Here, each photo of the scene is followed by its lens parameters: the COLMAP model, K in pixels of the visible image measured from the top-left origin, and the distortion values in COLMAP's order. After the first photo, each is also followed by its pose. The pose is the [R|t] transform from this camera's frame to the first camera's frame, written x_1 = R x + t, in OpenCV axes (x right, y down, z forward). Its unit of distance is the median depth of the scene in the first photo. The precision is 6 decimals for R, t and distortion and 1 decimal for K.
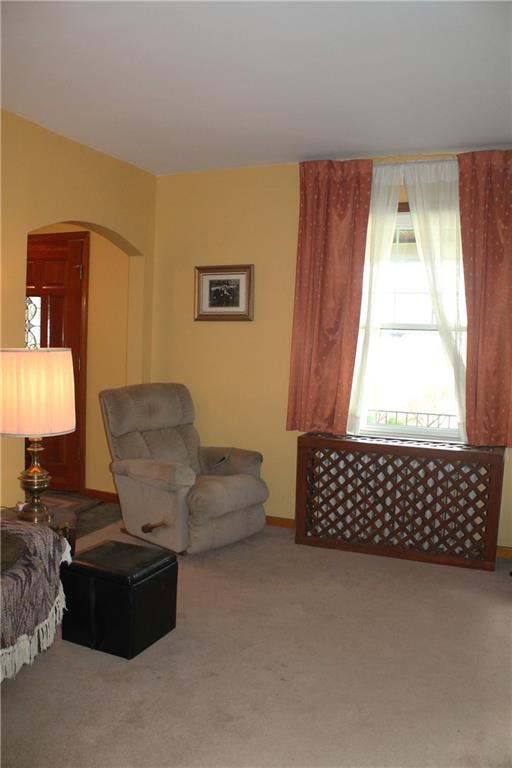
lens RADIAL K [[654.0, 0, 257.0], [0, 654.0, 380.3], [0, 0, 1]] dist [-0.162134, 0.137109]
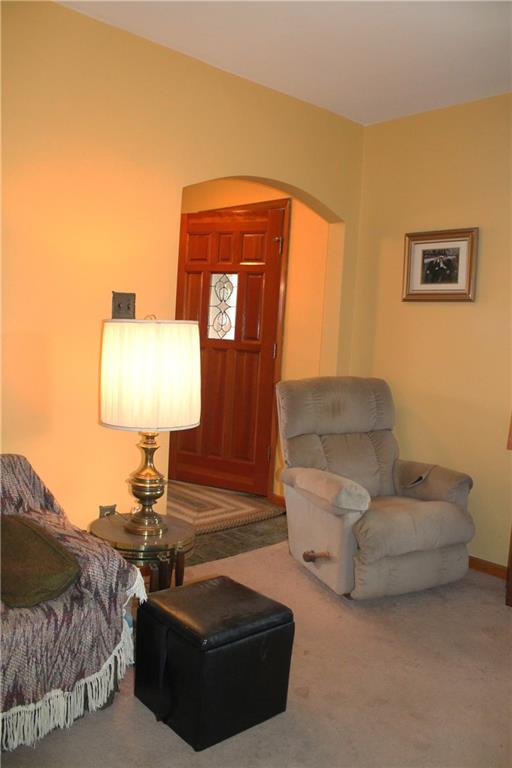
lens RADIAL K [[654.0, 0, 253.0], [0, 654.0, 383.7], [0, 0, 1]] dist [-0.162134, 0.137109]
pose [[0.910609, 0.057616, -0.409233, 0.078289], [-0.054818, 0.998324, 0.018577, 0.005321], [0.409618, 0.005517, 0.912241, 0.237343]]
